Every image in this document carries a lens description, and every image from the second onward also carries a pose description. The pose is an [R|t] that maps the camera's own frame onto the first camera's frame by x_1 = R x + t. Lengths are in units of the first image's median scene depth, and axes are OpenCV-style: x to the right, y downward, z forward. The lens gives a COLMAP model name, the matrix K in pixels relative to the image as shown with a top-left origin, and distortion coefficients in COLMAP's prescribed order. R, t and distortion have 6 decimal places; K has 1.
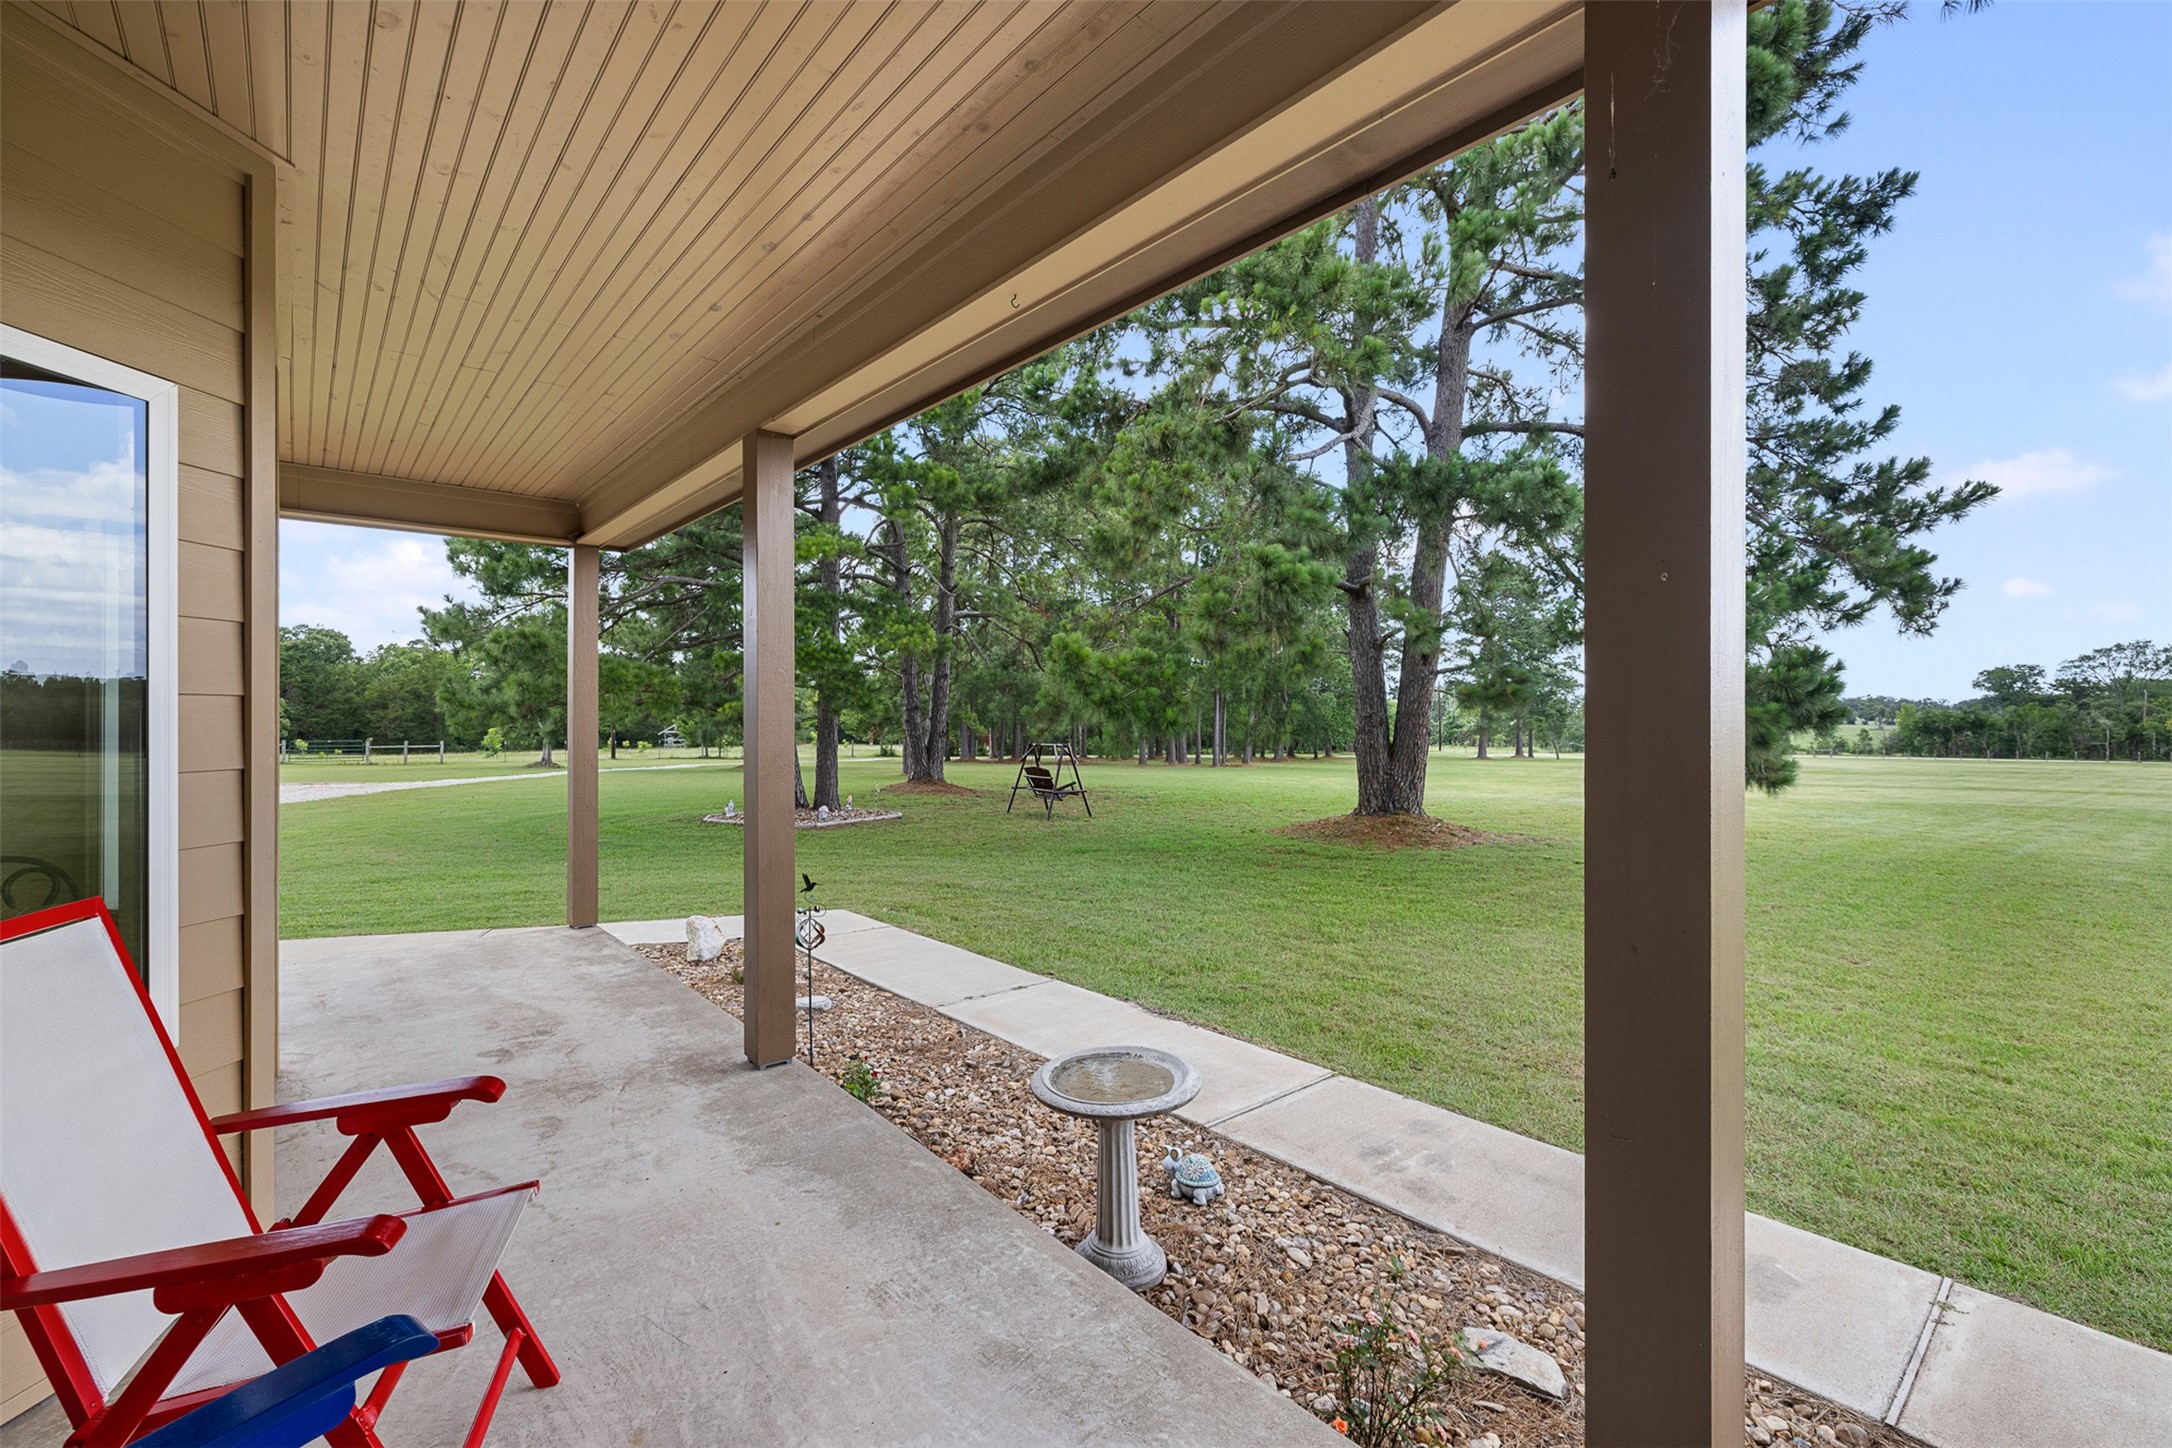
lens RADIAL K [[903.0, 0, 1086.0], [0, 903.0, 724.0], [0, 0, 1]] dist [-0.000434, -0.000201]
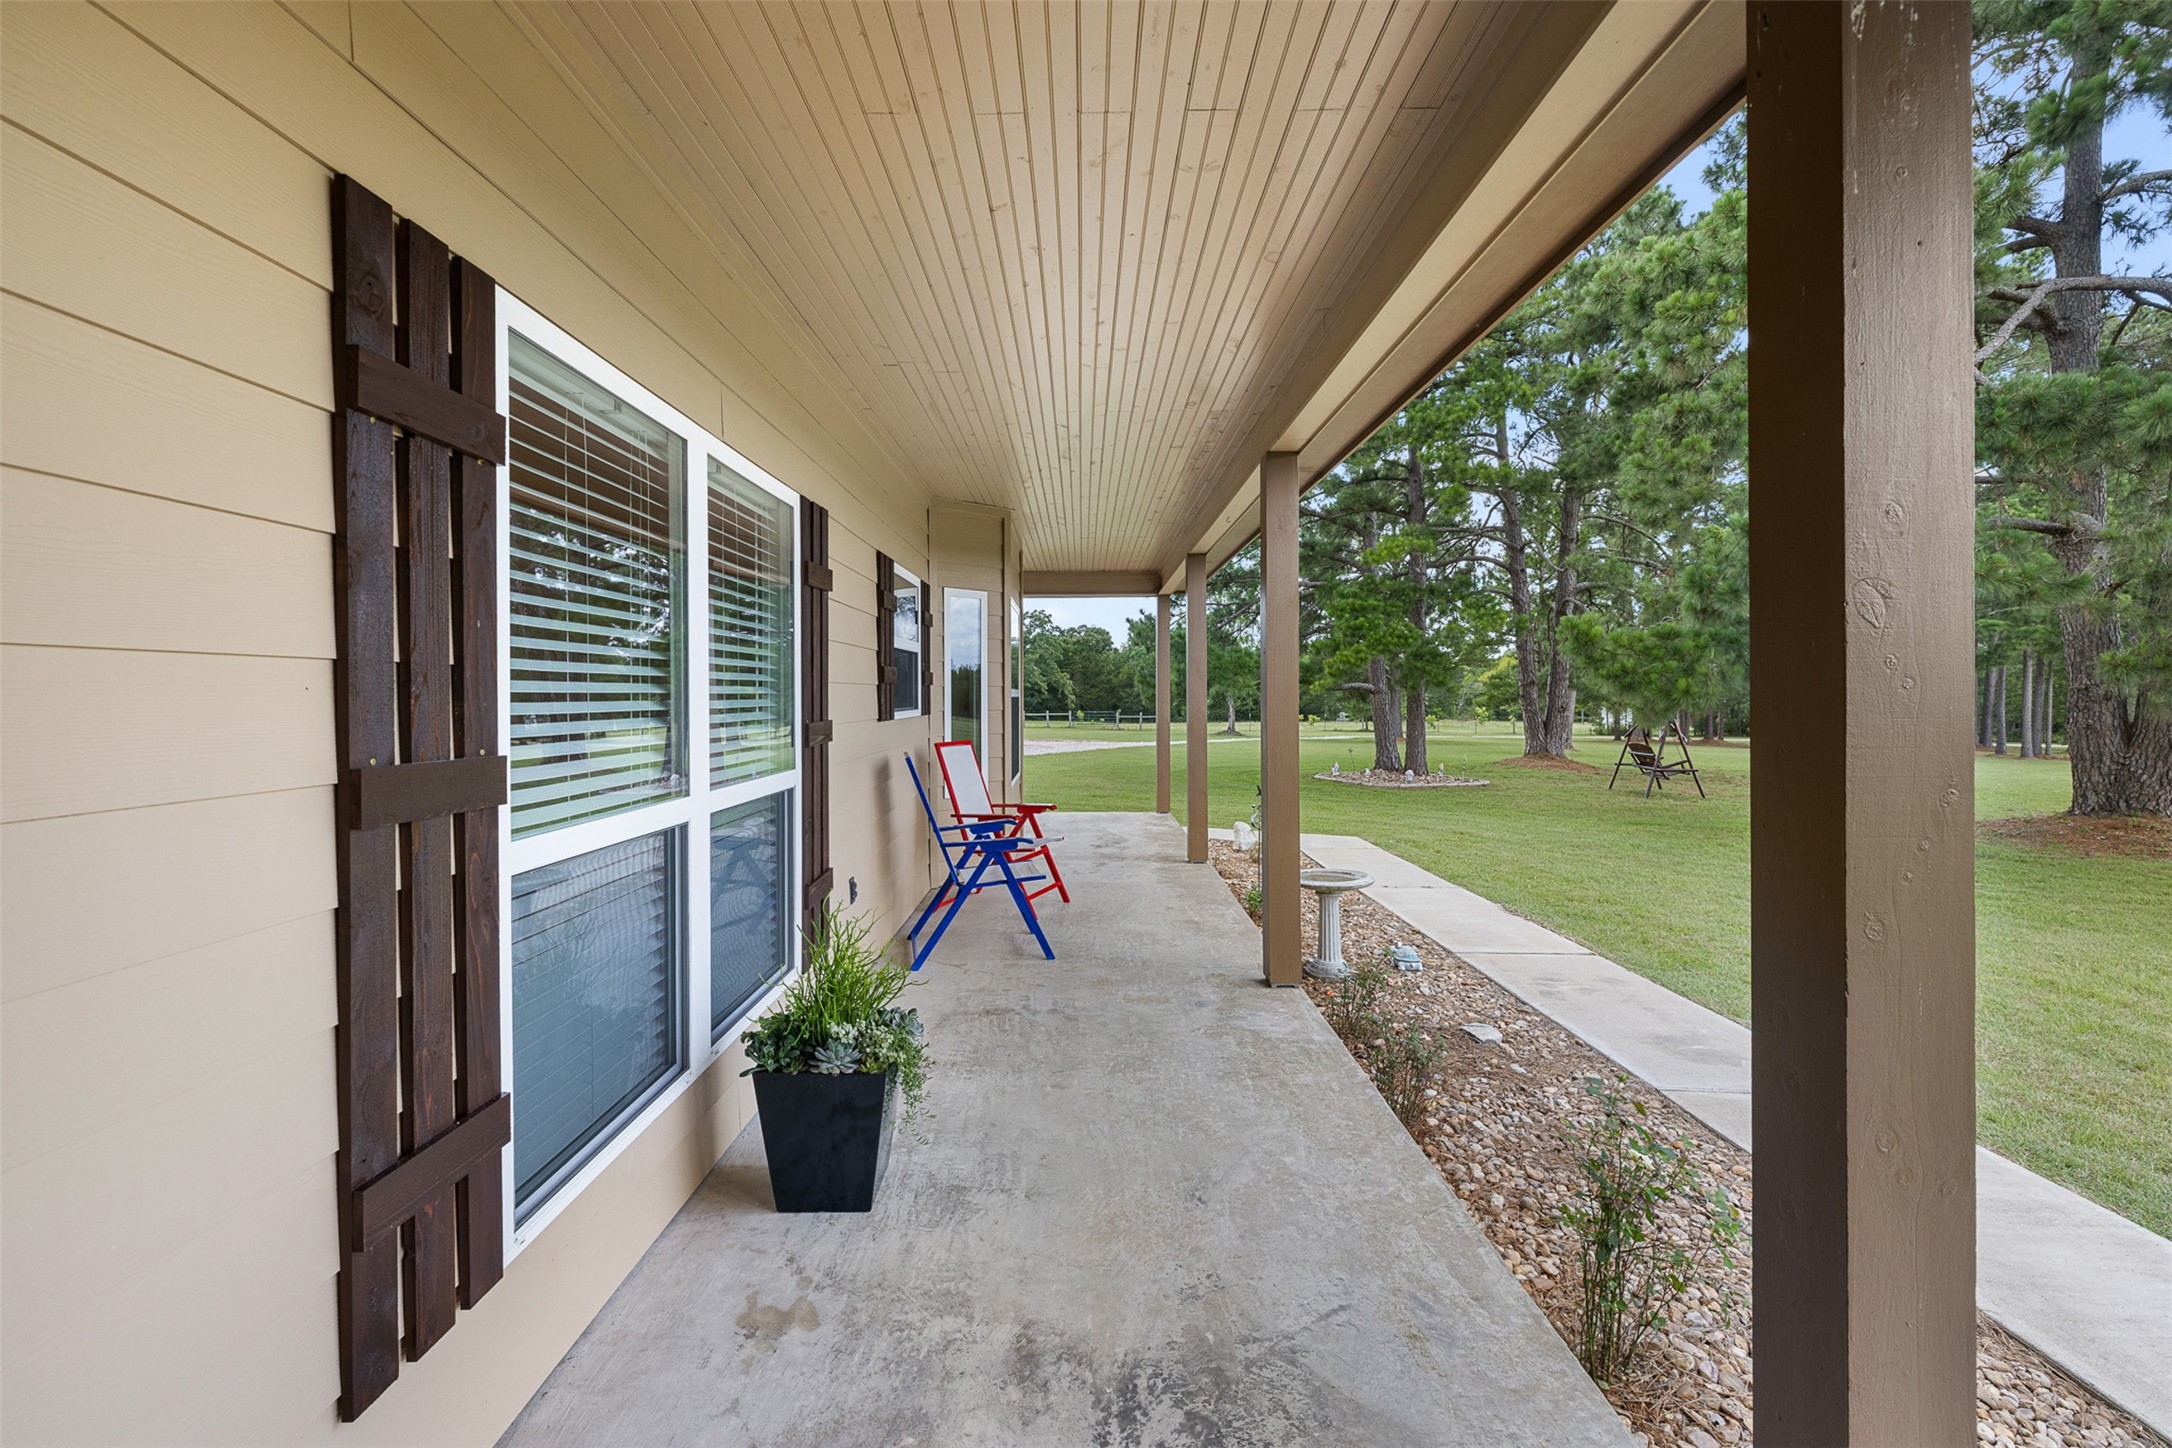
lens RADIAL K [[932.7, 0, 1085.8], [0, 932.7, 699.9], [0, 0, 1]] dist [0.000167, -0.000017]
pose [[0.753522, 0.001205, -0.657421, 0.272744], [-0.001545, 0.999999, 0.000062, 0.004249], [0.657421, 0.000969, 0.753523, -0.241228]]
